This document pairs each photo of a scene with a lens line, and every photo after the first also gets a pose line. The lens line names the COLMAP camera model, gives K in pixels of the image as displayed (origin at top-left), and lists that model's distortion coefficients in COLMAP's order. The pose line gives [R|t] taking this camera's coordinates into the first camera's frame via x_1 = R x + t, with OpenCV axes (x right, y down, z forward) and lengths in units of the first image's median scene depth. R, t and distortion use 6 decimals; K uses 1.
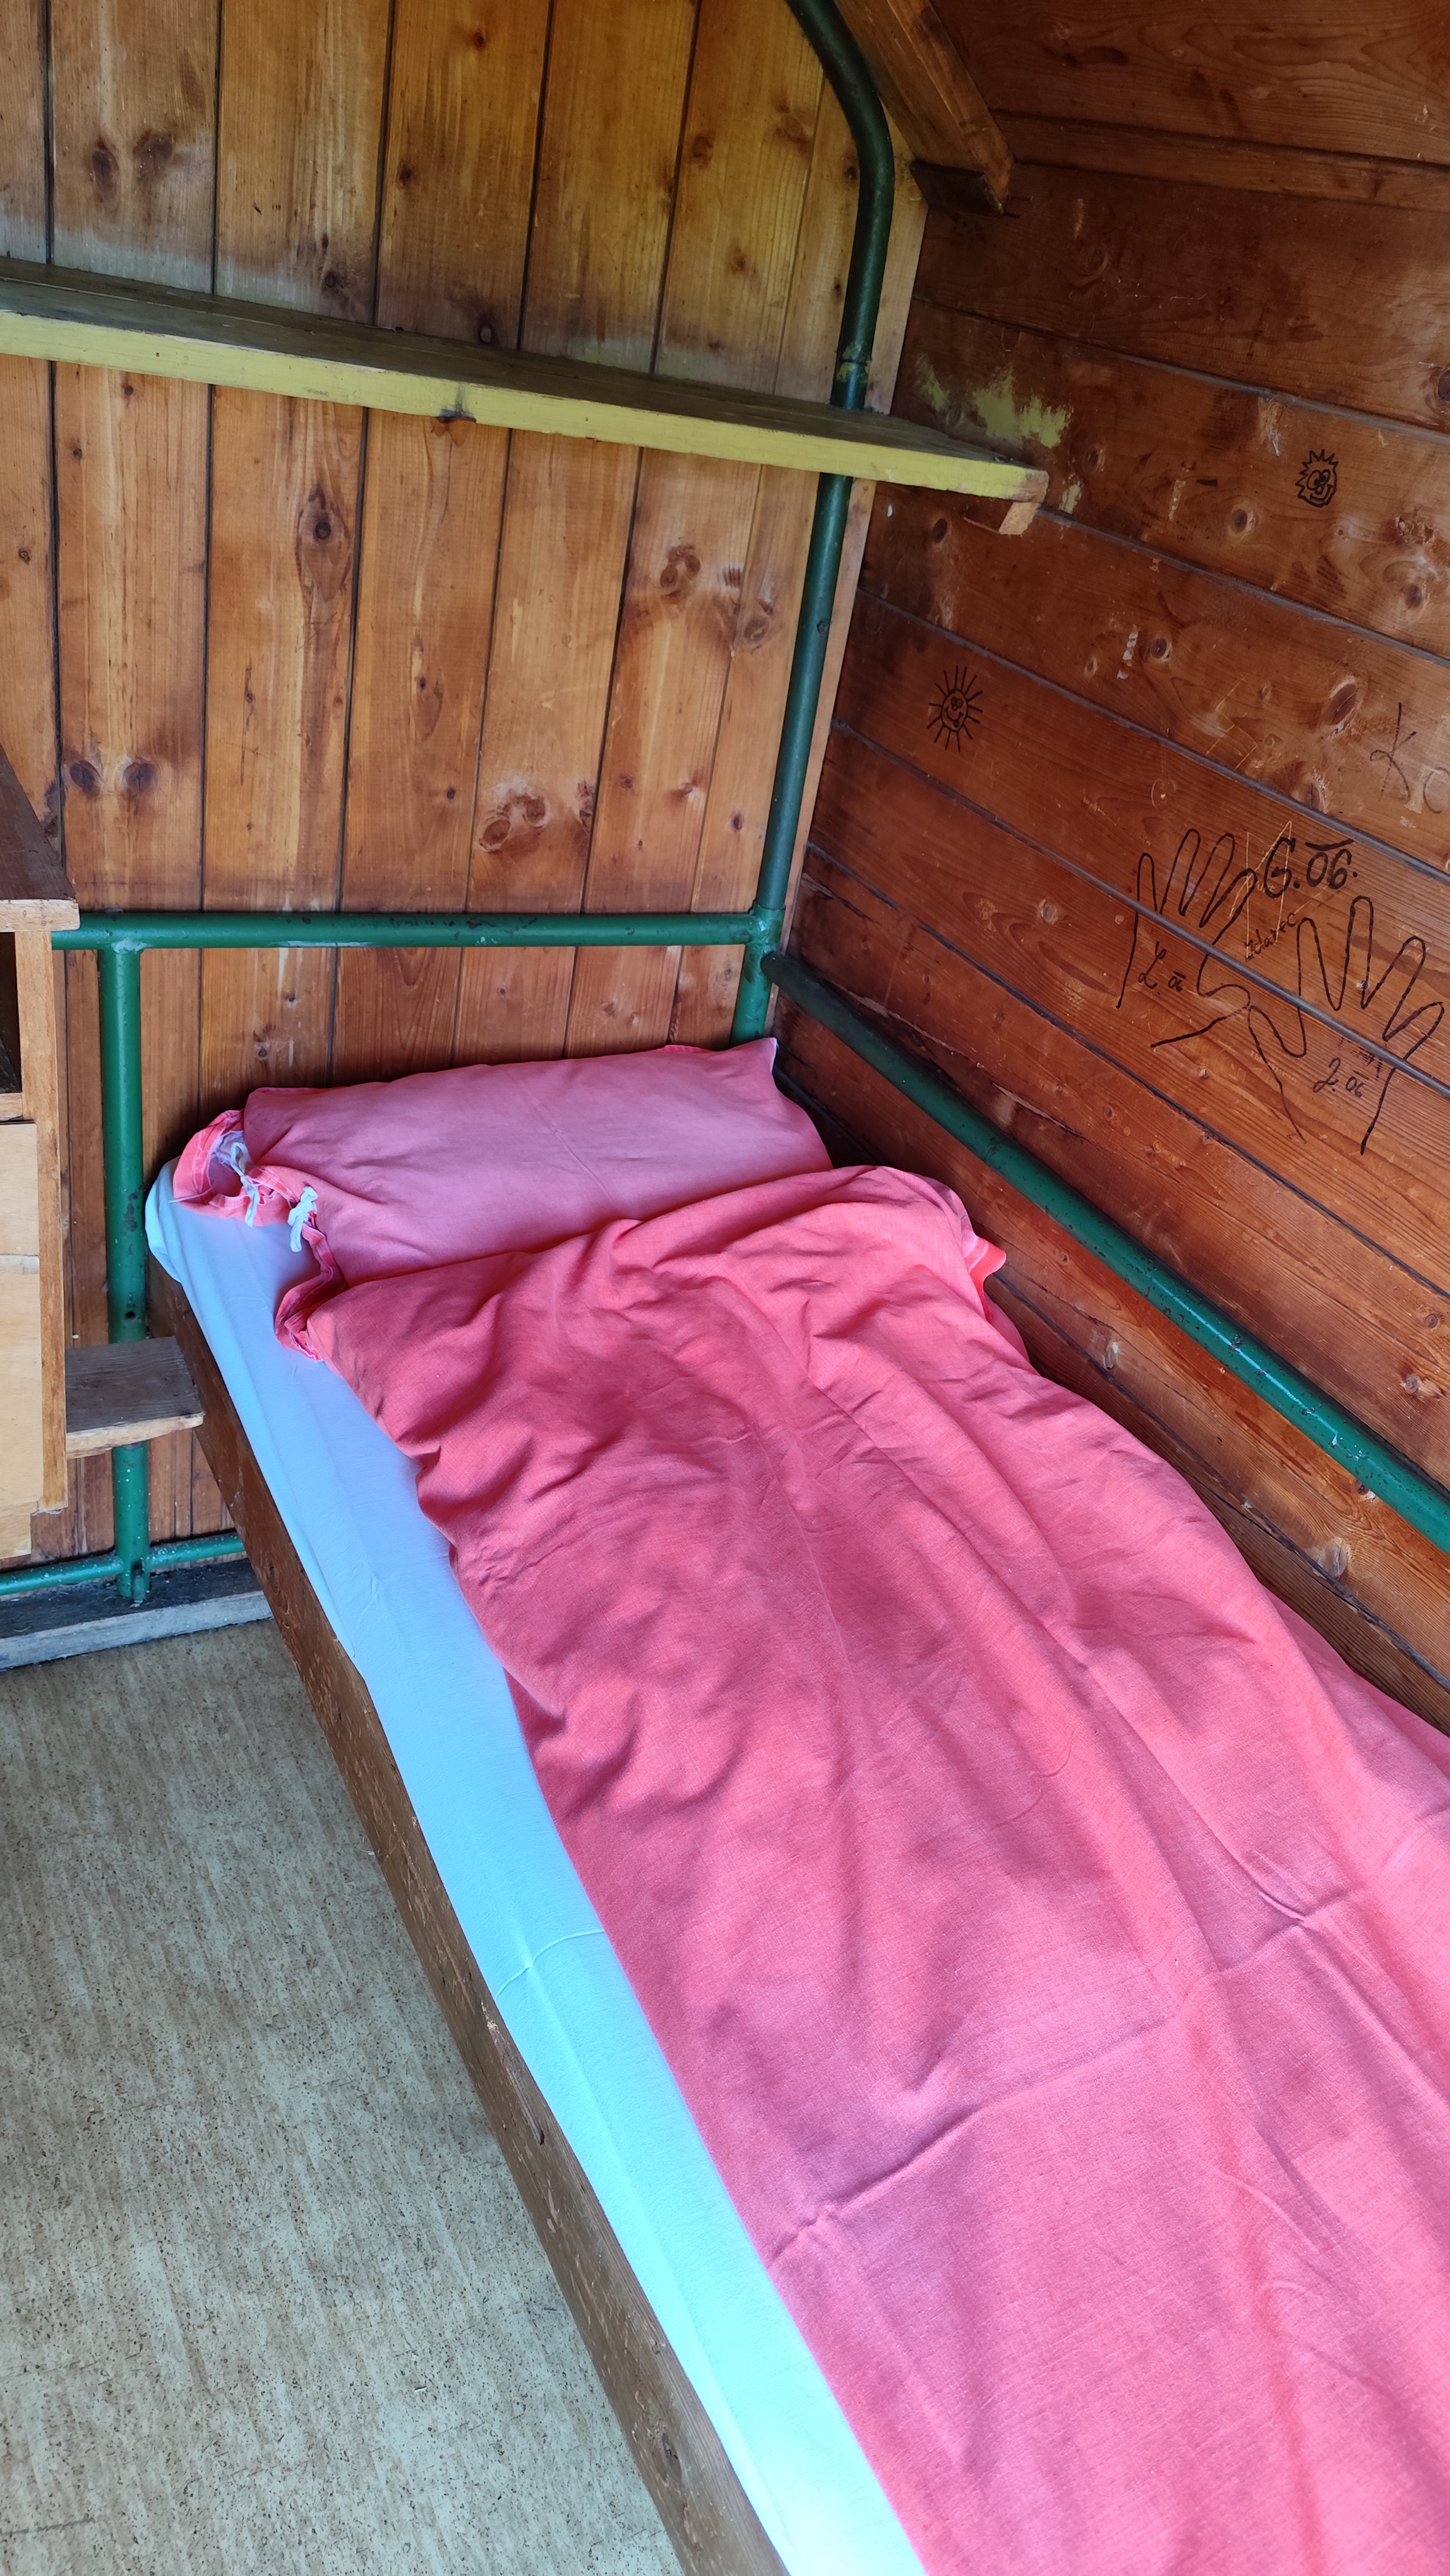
lens RADIAL K [[1798.5, 0, 725.0], [0, 1798.5, 1288.0], [0, 0, 1]] dist [0.070573, -0.089512]
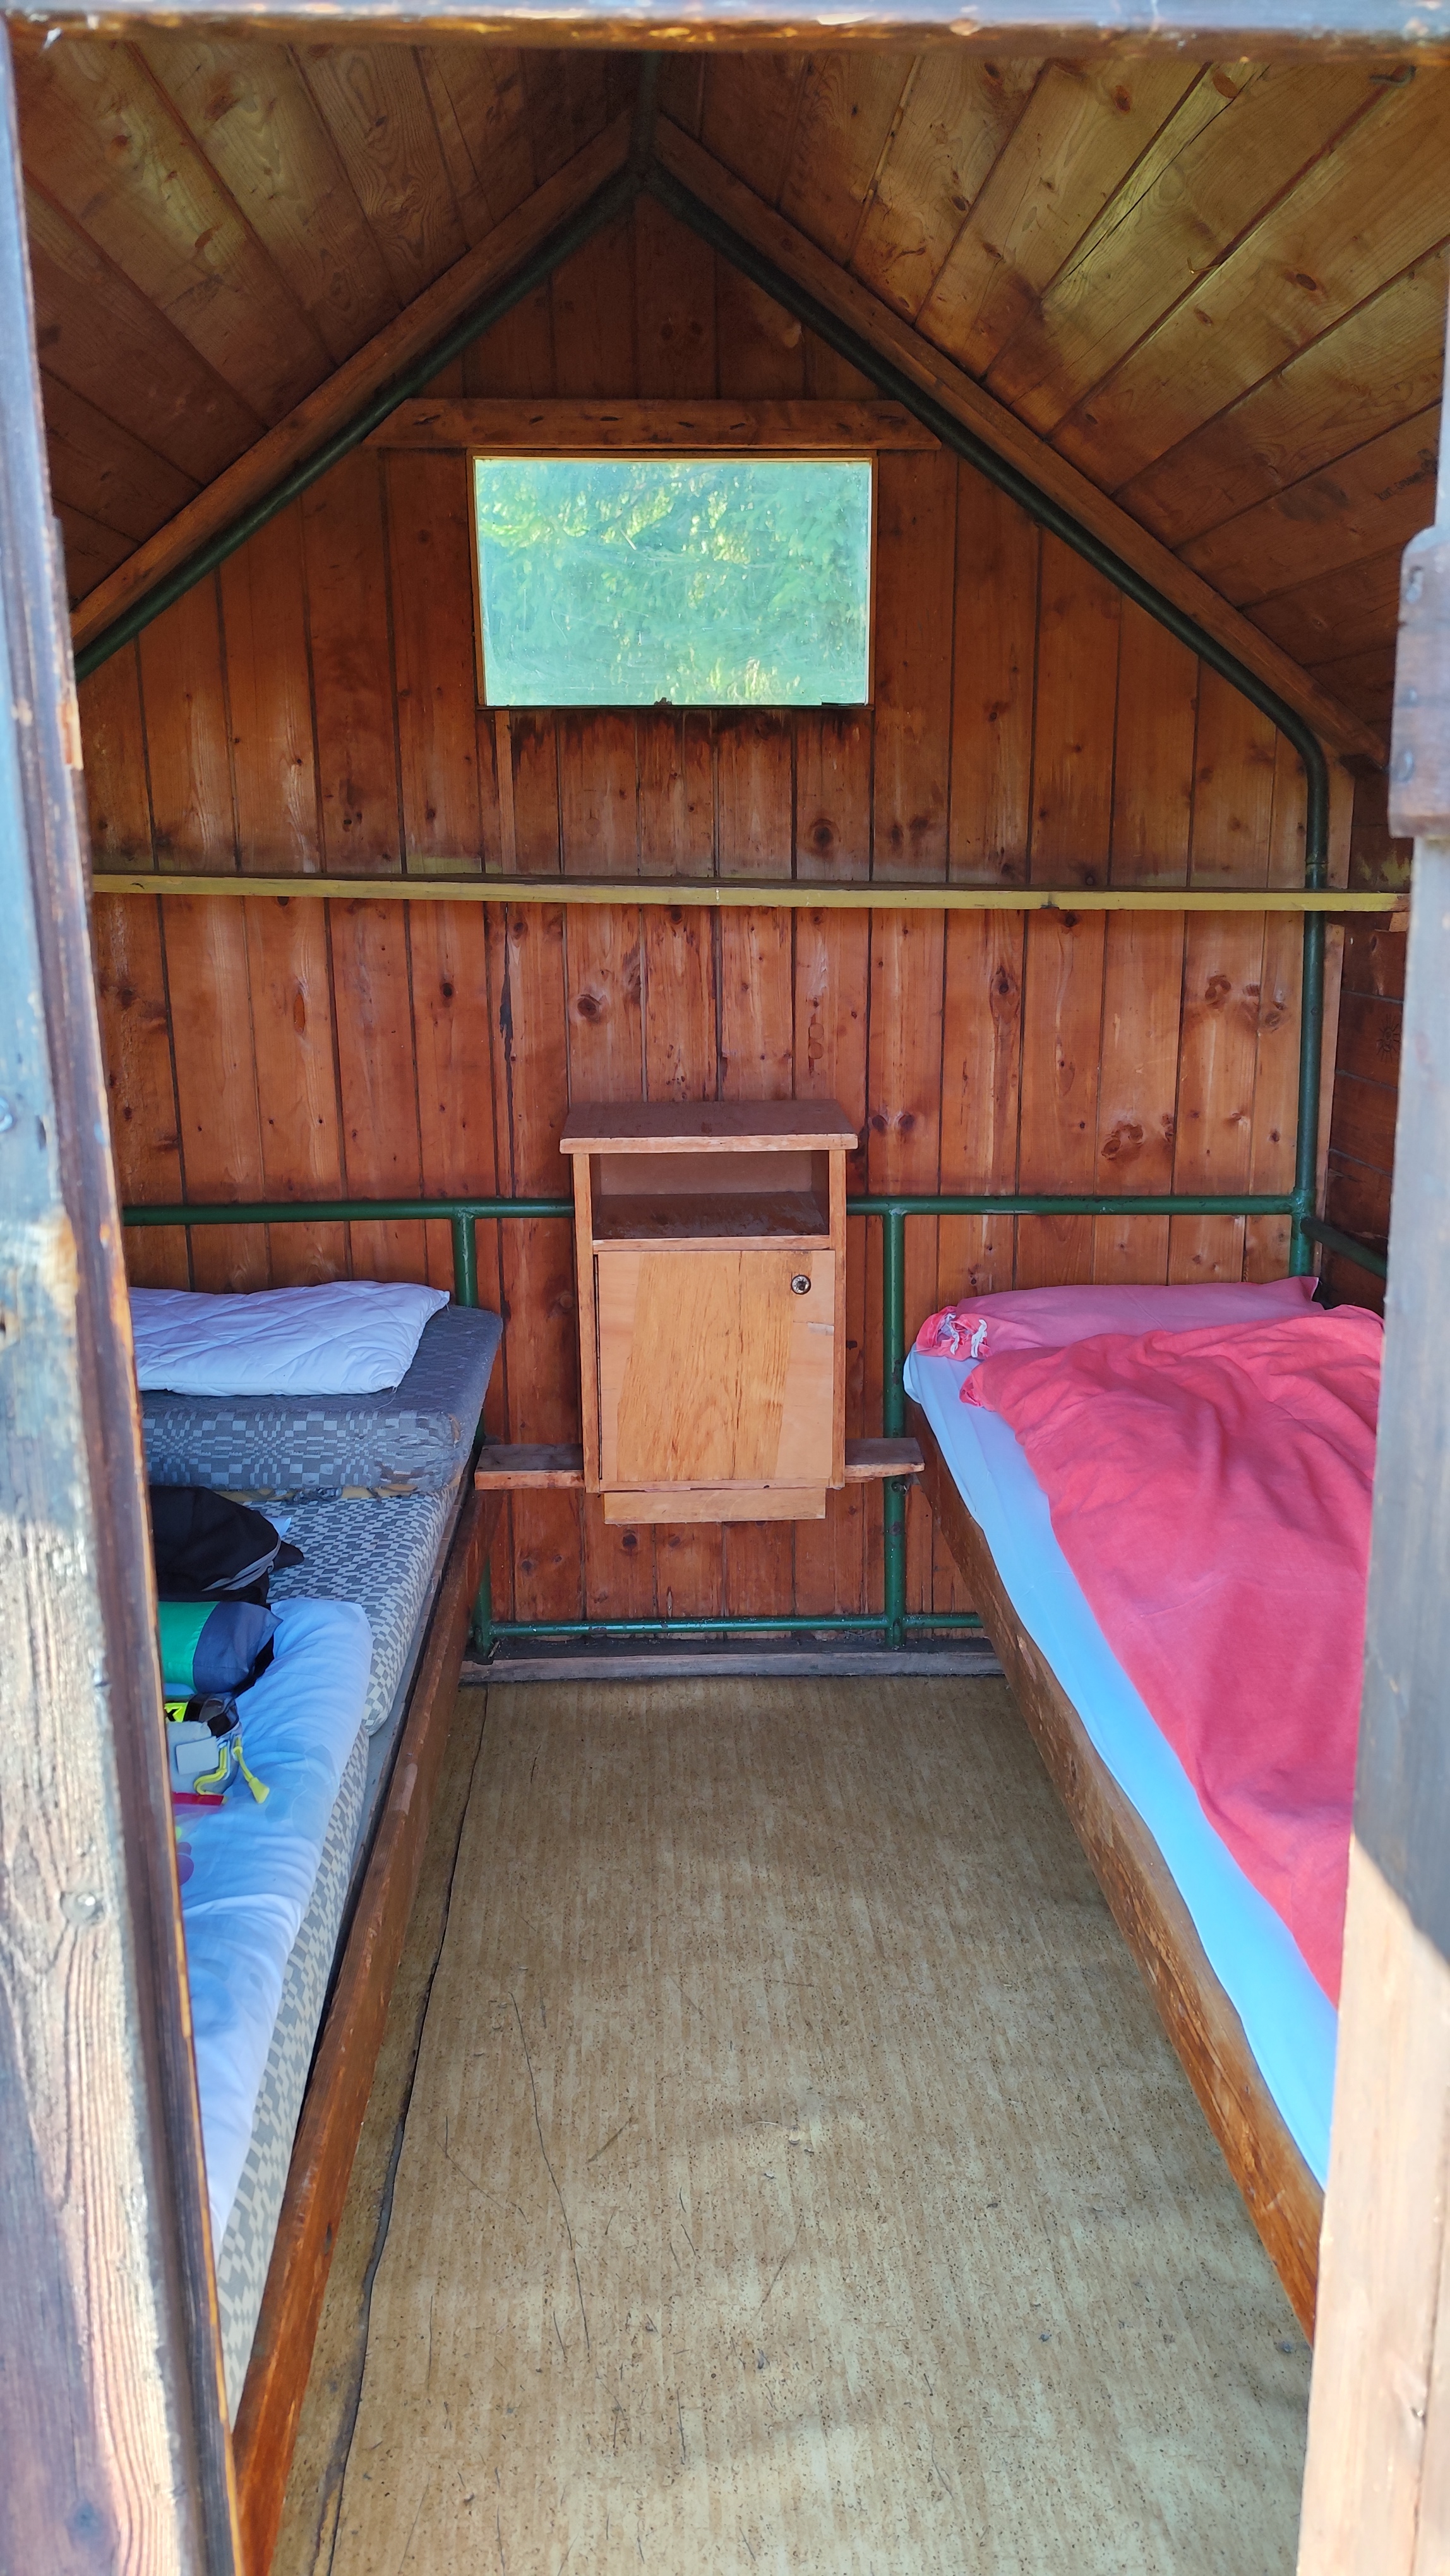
lens RADIAL K [[1798.5, 0, 725.0], [0, 1798.5, 1288.0], [0, 0, 1]] dist [0.070573, -0.089512]
pose [[0.889957, -0.072468, -0.450250, 0.326930], [-0.085214, 0.943480, -0.320287, 0.479542], [0.448012, 0.323409, 0.833482, -0.564431]]
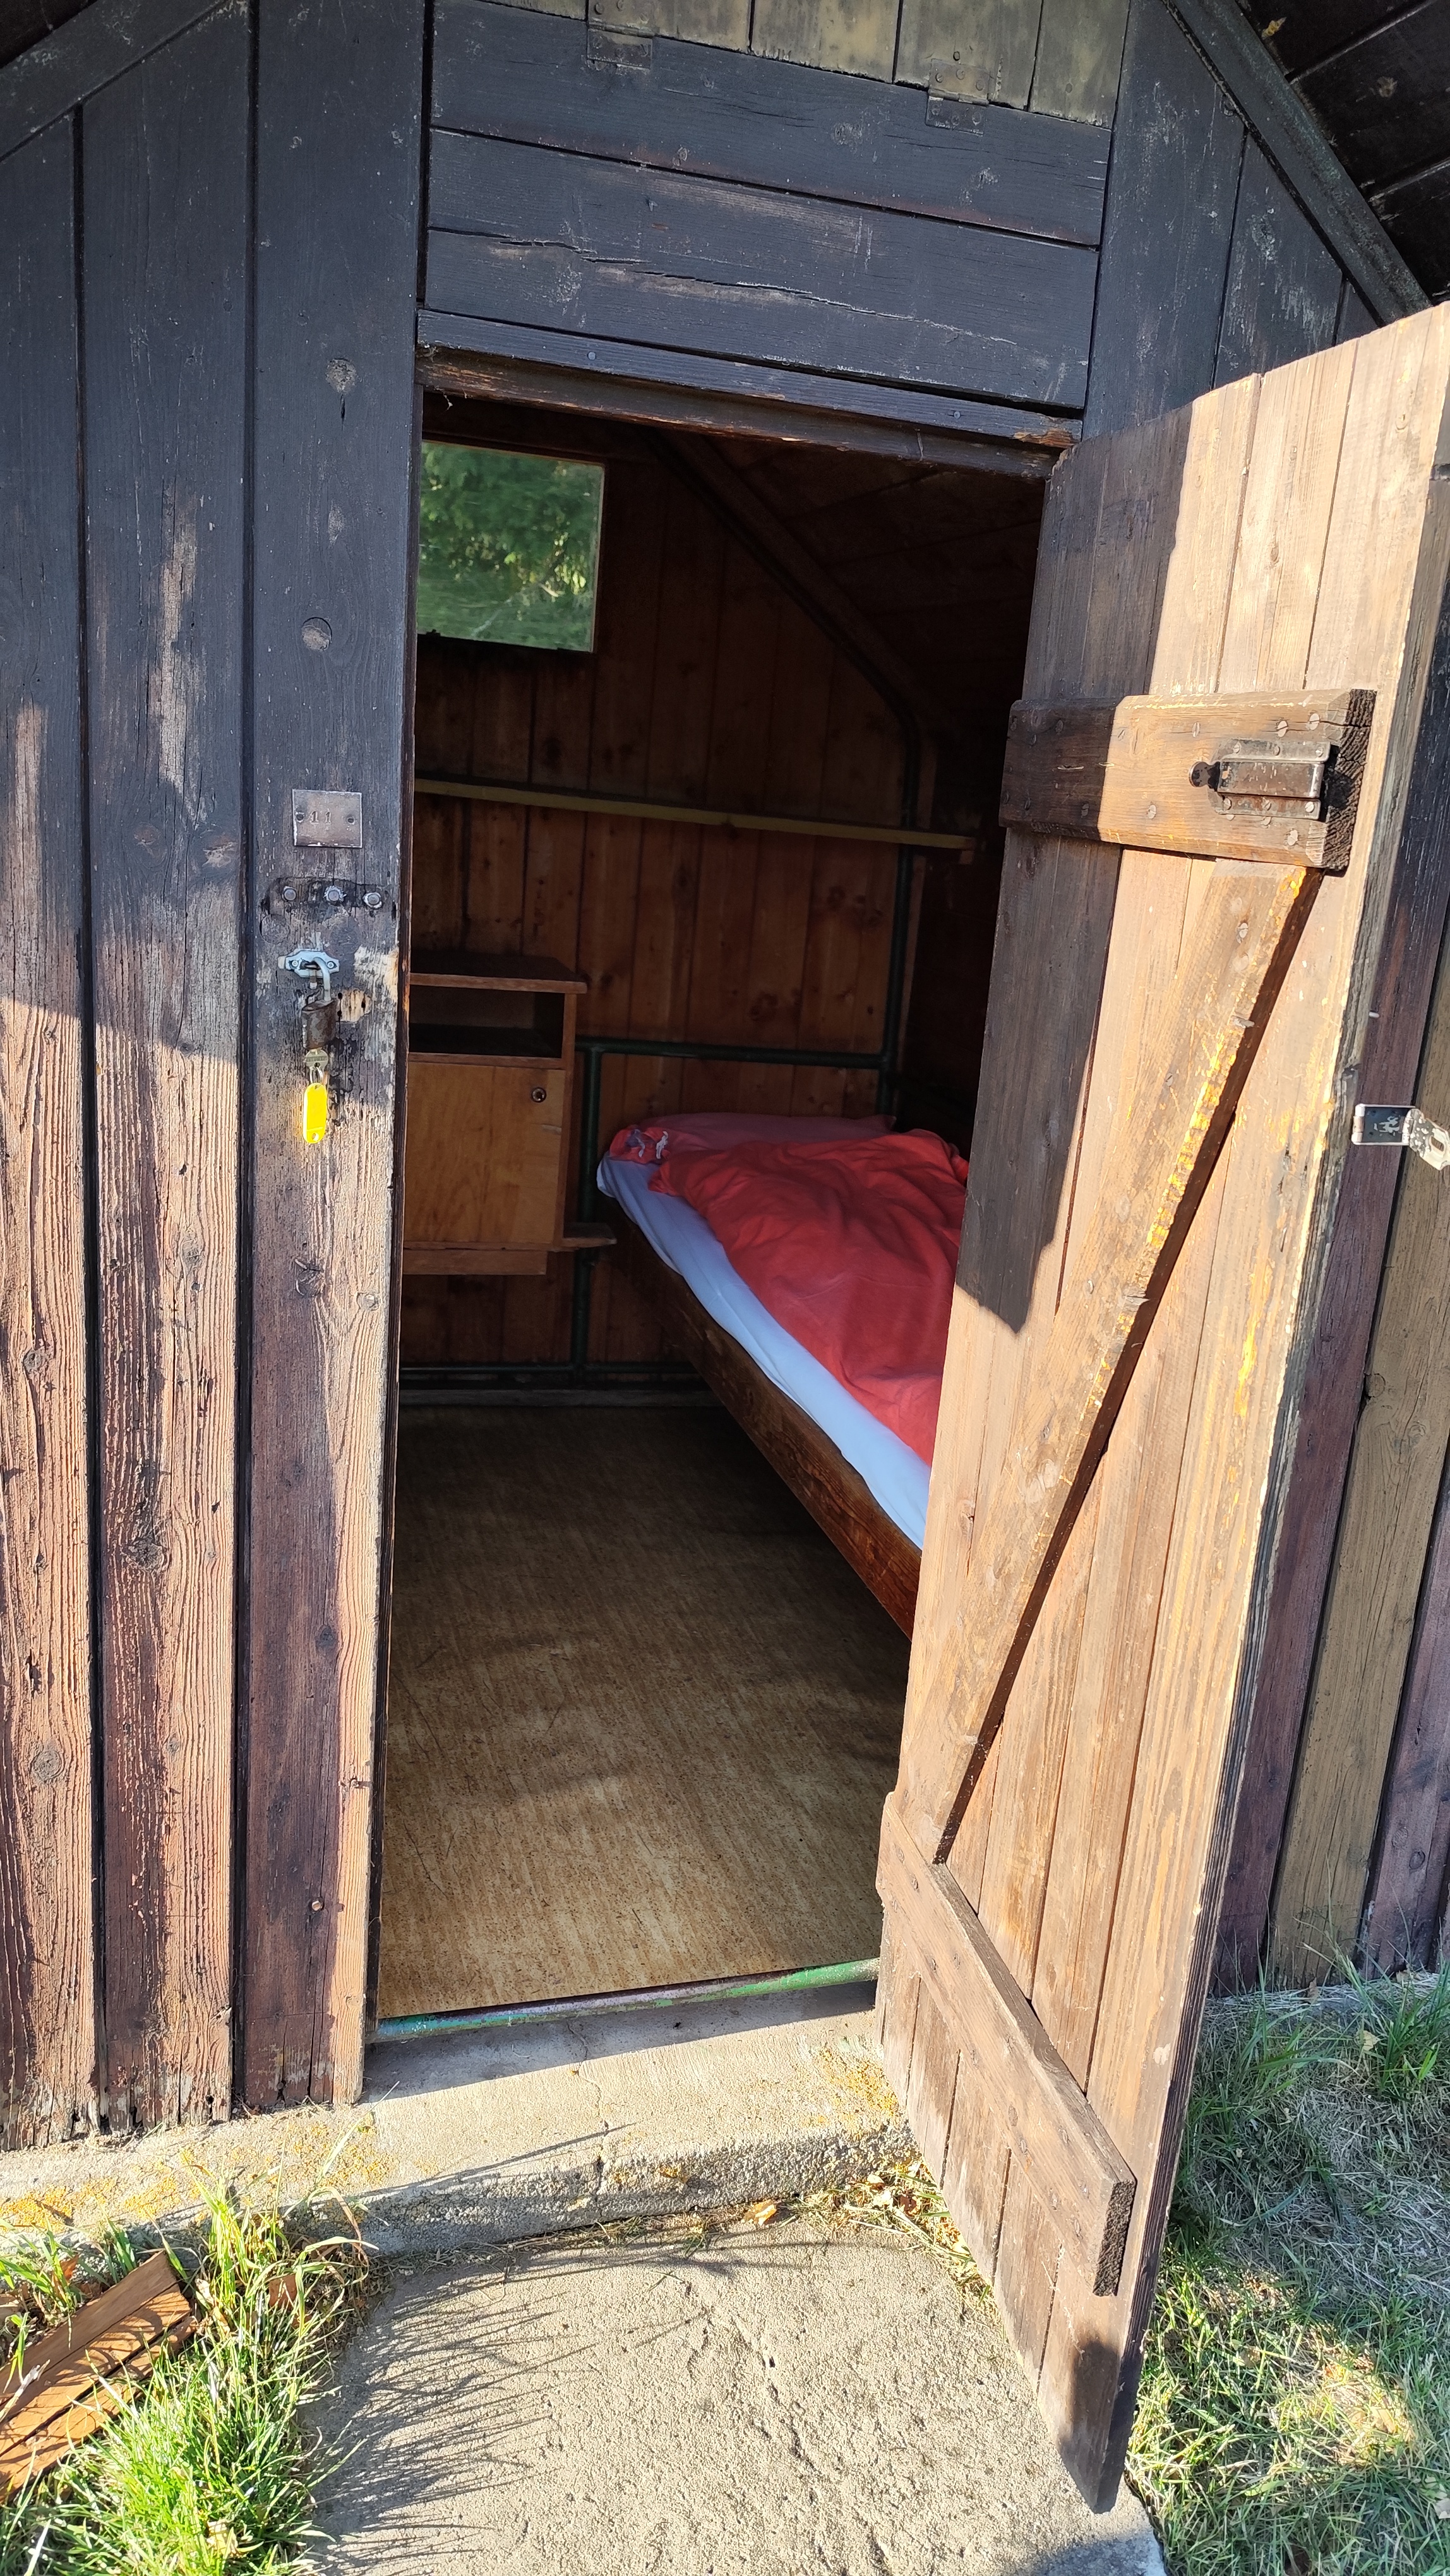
lens RADIAL K [[1810.4, 0, 725.0], [0, 1810.4, 1288.0], [0, 0, 1]] dist [0.173551, -0.605037]
pose [[0.975632, -0.024657, -0.218022, 0.349236], [-0.039235, 0.958044, -0.283924, 0.785580], [0.215876, 0.285560, 0.933731, -1.109236]]
